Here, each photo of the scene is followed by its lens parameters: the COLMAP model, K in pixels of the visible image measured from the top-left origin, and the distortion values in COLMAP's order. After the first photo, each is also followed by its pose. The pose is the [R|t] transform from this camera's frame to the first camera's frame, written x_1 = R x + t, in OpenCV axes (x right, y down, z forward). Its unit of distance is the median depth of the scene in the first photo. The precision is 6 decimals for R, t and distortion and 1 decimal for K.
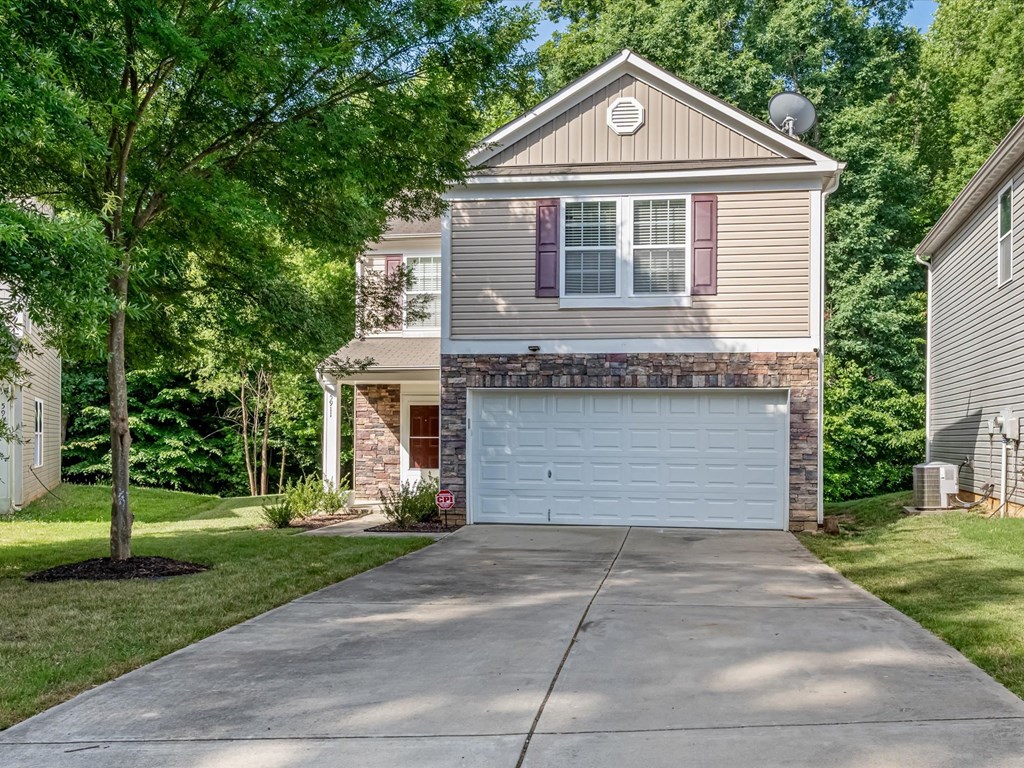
lens RADIAL K [[1207.4, 0, 512.0], [0, 1207.4, 384.0], [0, 0, 1]] dist [-0.000801, -0.008434]
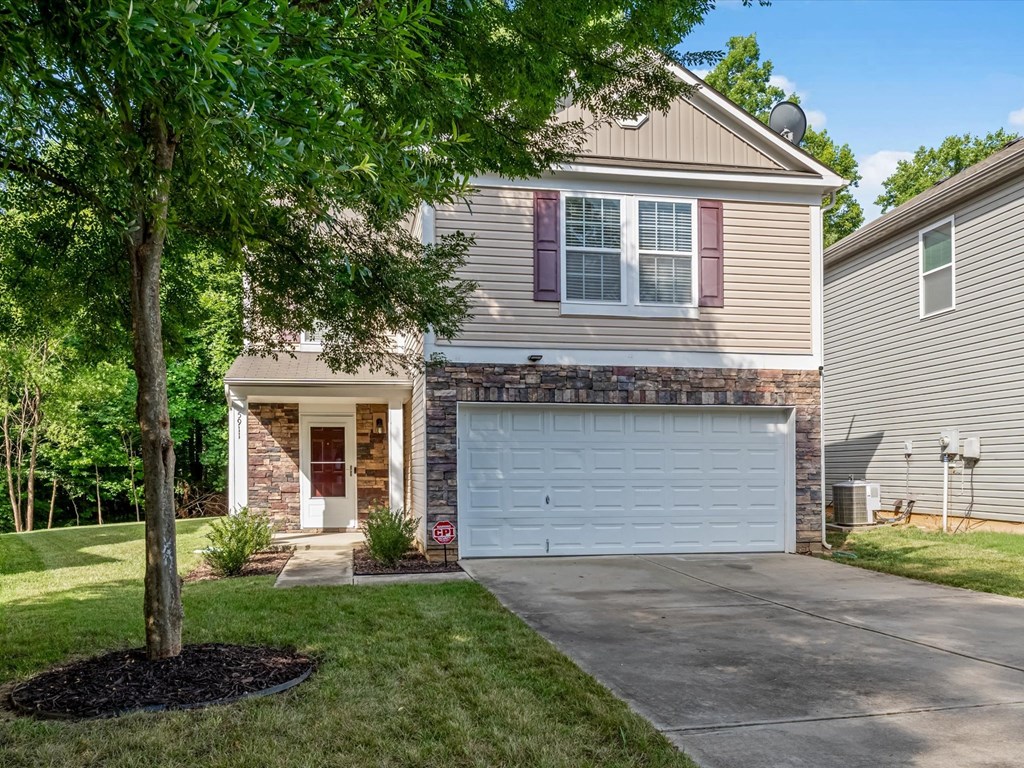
lens RADIAL K [[918.7, 0, 511.9], [0, 918.7, 448.9], [0, 0, 1]] dist [-0.003700, 0.002242]
pose [[0.926162, -0.000367, 0.377125, -0.252193], [-0.007768, 0.999769, 0.020050, 0.023692], [-0.377046, -0.021499, 0.925945, 0.384348]]
